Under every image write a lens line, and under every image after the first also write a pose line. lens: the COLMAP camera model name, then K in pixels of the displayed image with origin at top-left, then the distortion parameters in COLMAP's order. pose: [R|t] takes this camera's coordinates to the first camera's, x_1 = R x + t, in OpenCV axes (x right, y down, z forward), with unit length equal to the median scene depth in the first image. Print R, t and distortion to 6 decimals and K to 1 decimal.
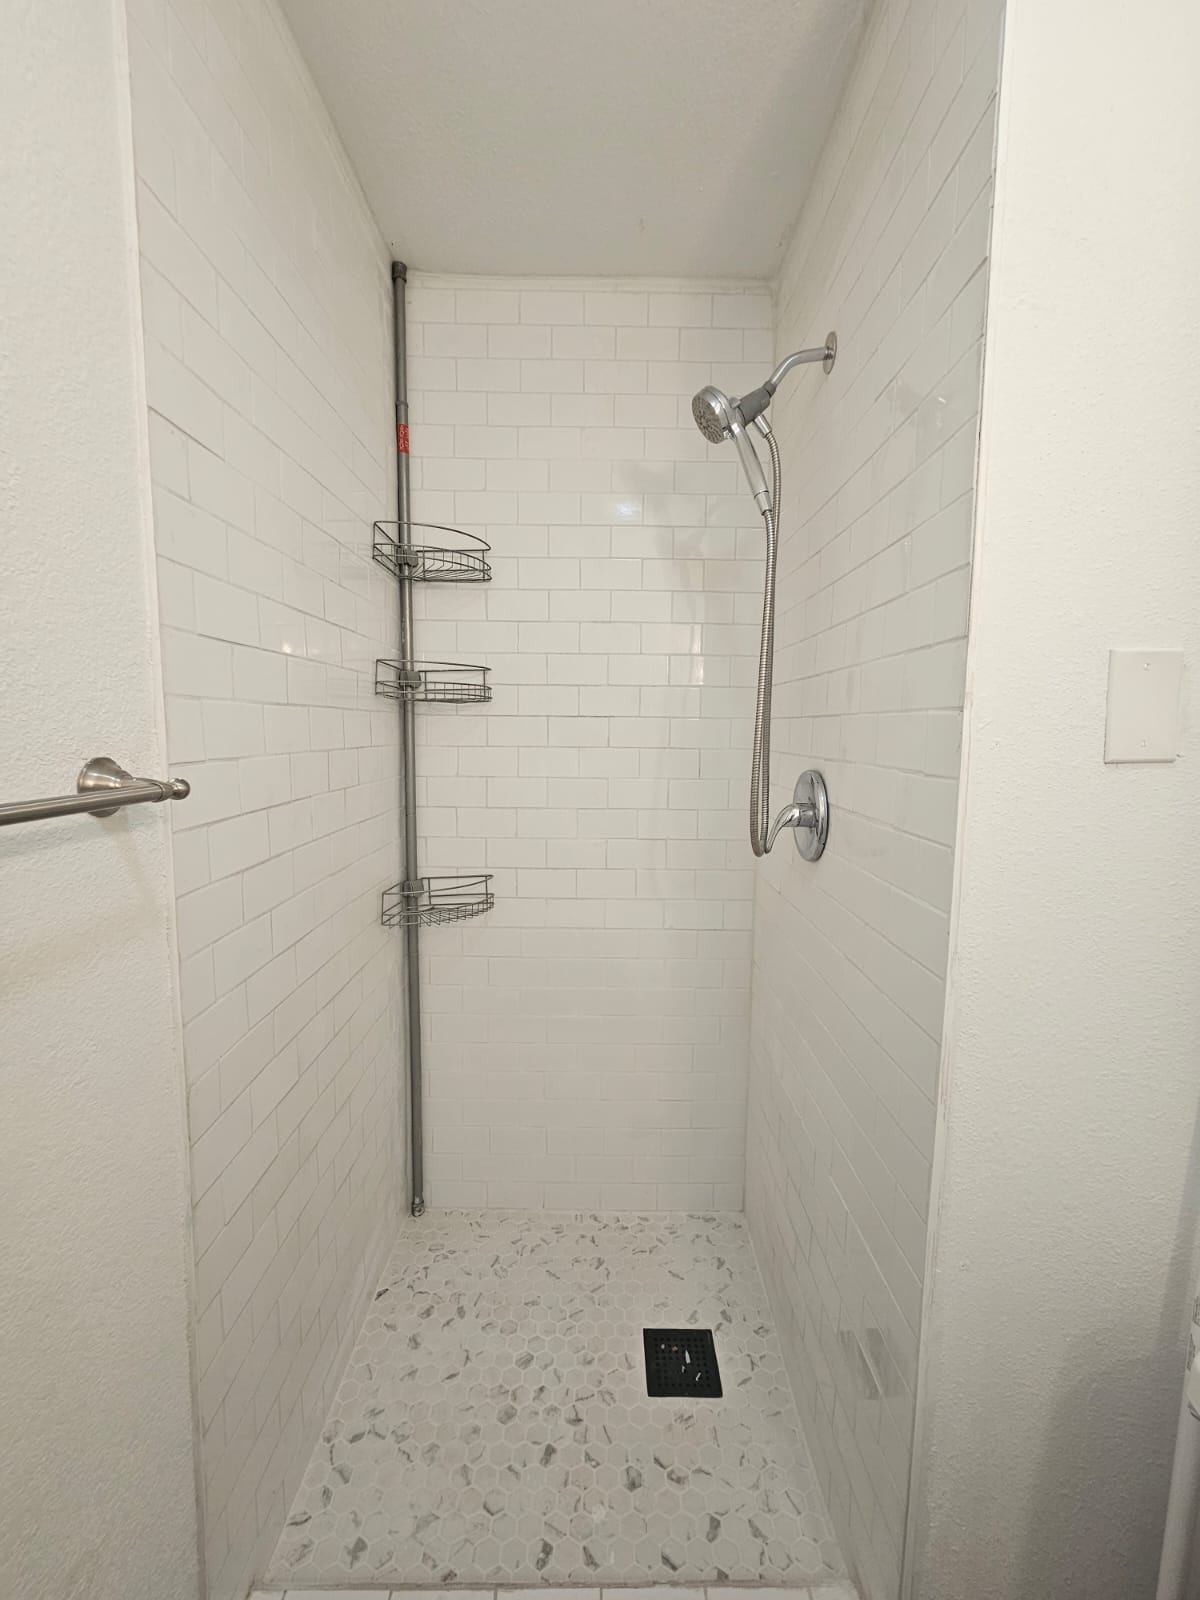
lens RADIAL K [[656.8, 0, 594.9], [0, 656.8, 801.7], [0, 0, 1]] dist [-0.006866, 0.000290]
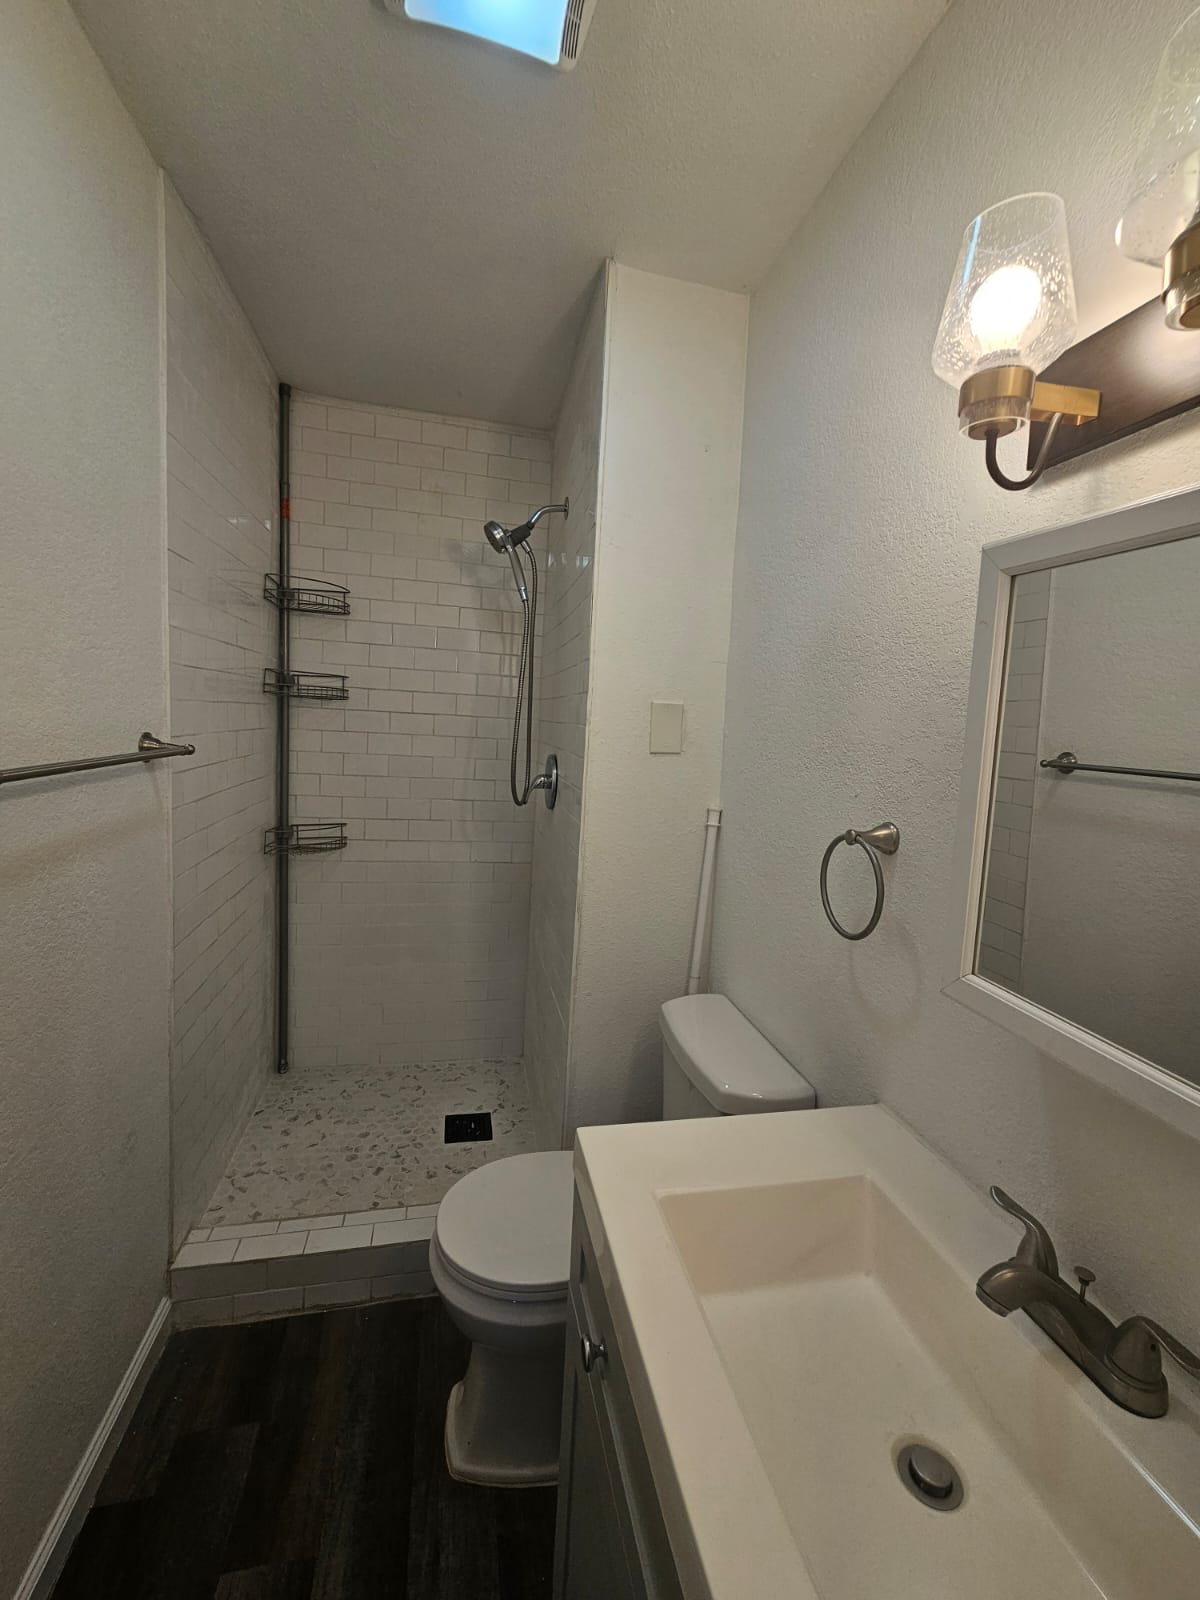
lens RADIAL K [[656.8, 0, 598.1], [0, 656.8, 793.8], [0, 0, 1]] dist [-0.006866, 0.000290]
pose [[0.974439, 0.020468, 0.223720, 0.062799], [-0.021899, 0.999753, 0.003913, 0.036576], [-0.223584, -0.008712, 0.974646, -0.566963]]
